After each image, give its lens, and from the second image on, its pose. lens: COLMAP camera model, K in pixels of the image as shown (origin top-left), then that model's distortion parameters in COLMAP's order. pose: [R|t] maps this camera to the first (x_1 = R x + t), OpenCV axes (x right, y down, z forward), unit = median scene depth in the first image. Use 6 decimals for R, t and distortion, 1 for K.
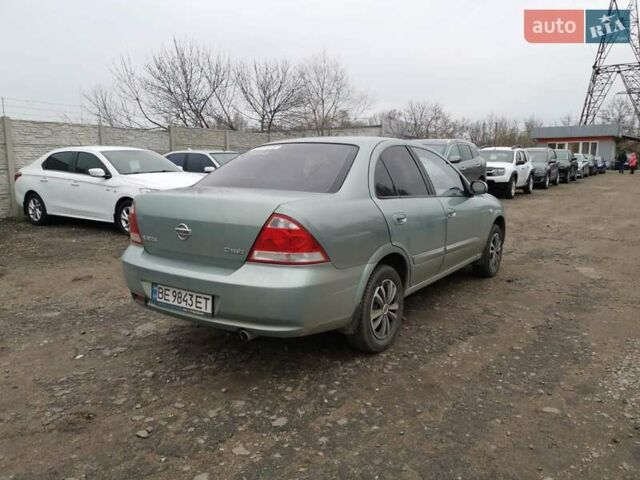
lens RADIAL K [[494.0, 0, 320.8], [0, 494.0, 240.4], [0, 0, 1]] dist [0.060108, -0.057607]
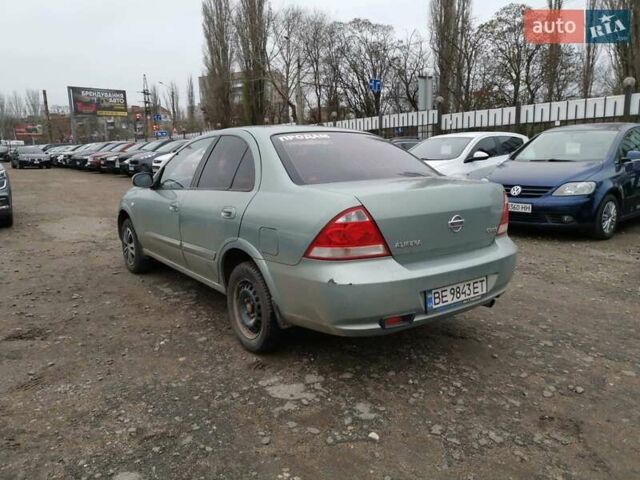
lens RADIAL K [[494.0, 0, 323.7], [0, 494.0, 238.7], [0, 0, 1]] dist [0.060108, -0.057607]
pose [[0.314827, -0.172538, 0.933335, -1.235889], [0.162565, 0.978610, 0.126072, -0.149224], [-0.935124, 0.112037, 0.336142, 0.901331]]
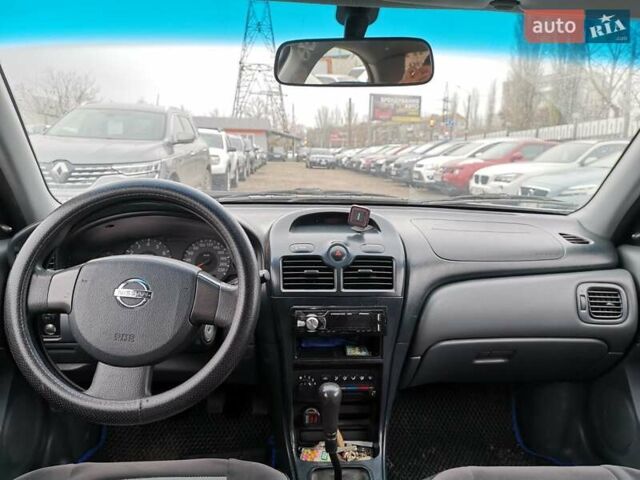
lens RADIAL K [[494.0, 0, 324.7], [0, 494.0, 236.0], [0, 0, 1]] dist [0.060108, -0.057607]
pose [[0.775329, -0.077640, 0.626767, 0.008534], [0.069967, 0.996865, 0.036934, -0.183771], [-0.627670, 0.015217, 0.778331, 1.458018]]
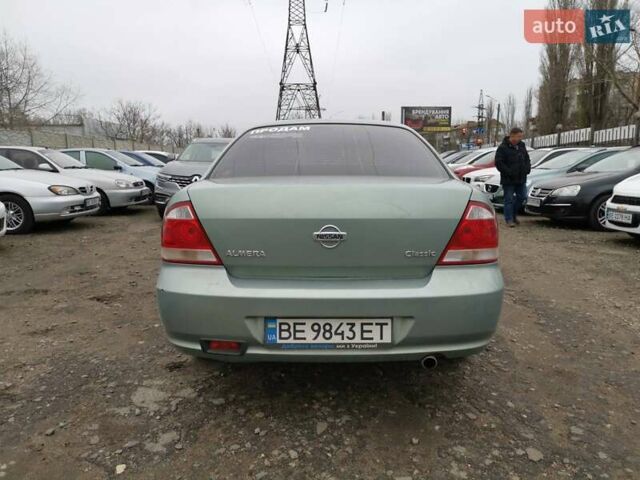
lens RADIAL K [[494.0, 0, 322.0], [0, 494.0, 237.8], [0, 0, 1]] dist [0.060108, -0.057607]
pose [[0.825832, -0.083667, 0.557675, -0.664146], [0.092834, 0.995611, 0.011897, -0.024826], [-0.556223, 0.041946, 0.829974, 0.415368]]
